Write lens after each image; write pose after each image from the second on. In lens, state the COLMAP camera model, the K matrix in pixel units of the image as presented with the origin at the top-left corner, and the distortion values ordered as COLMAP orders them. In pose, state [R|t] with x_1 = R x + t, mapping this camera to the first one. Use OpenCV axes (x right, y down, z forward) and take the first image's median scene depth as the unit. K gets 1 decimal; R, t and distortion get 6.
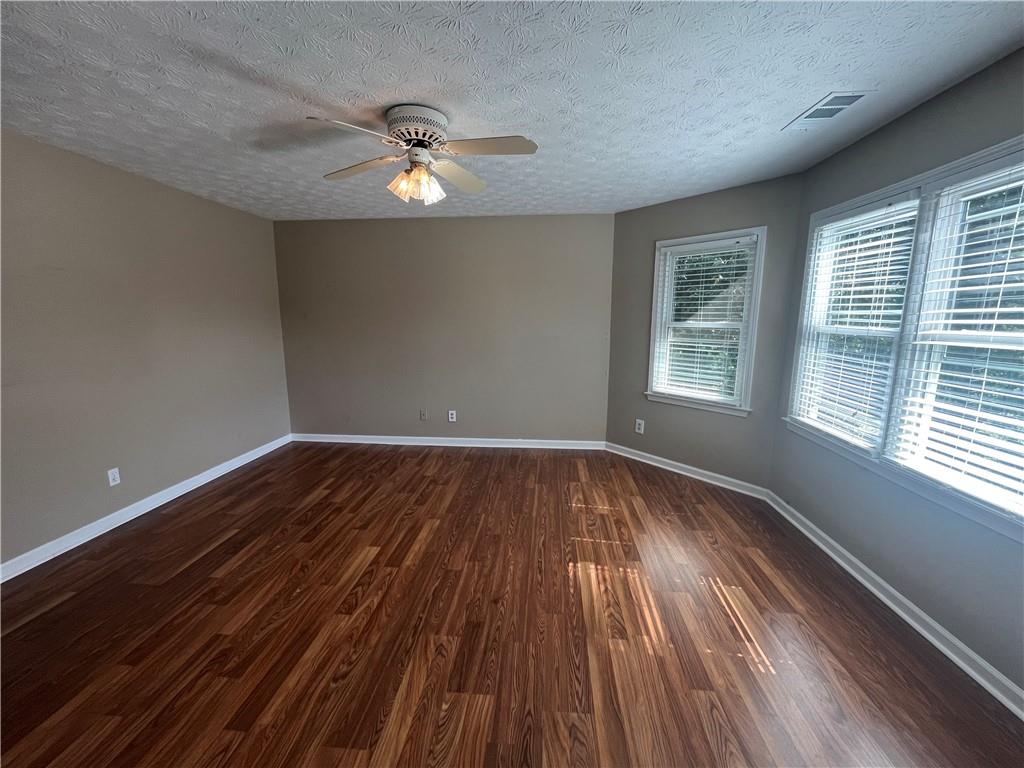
lens RADIAL K [[415.8, 0, 510.2], [0, 415.8, 384.8], [0, 0, 1]] dist [-0.006360, 0.001160]
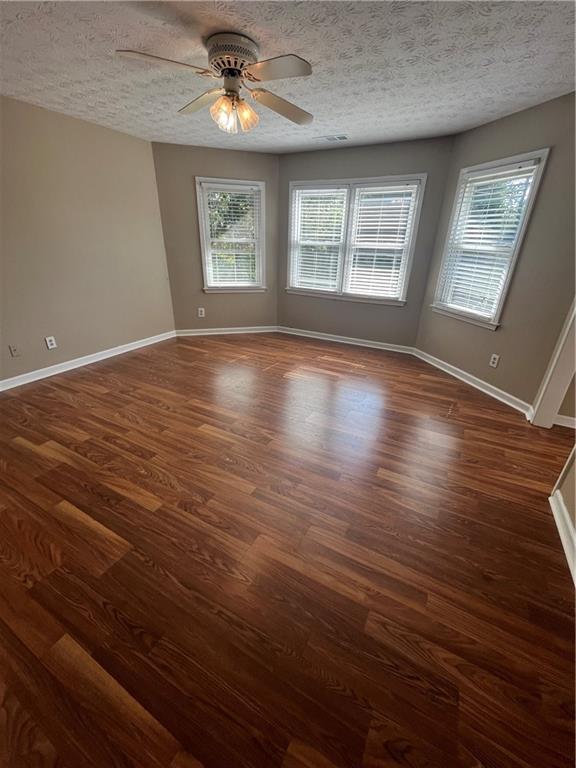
lens RADIAL K [[321.7, 0, 284.1], [0, 321.7, 380.3], [0, 0, 1]] dist [-0.000794, 0.000112]
pose [[0.398091, -0.361502, 0.843113, -0.827277], [0.128182, 0.931983, 0.339083, -0.036213], [-0.908346, -0.026914, 0.417352, 0.292026]]
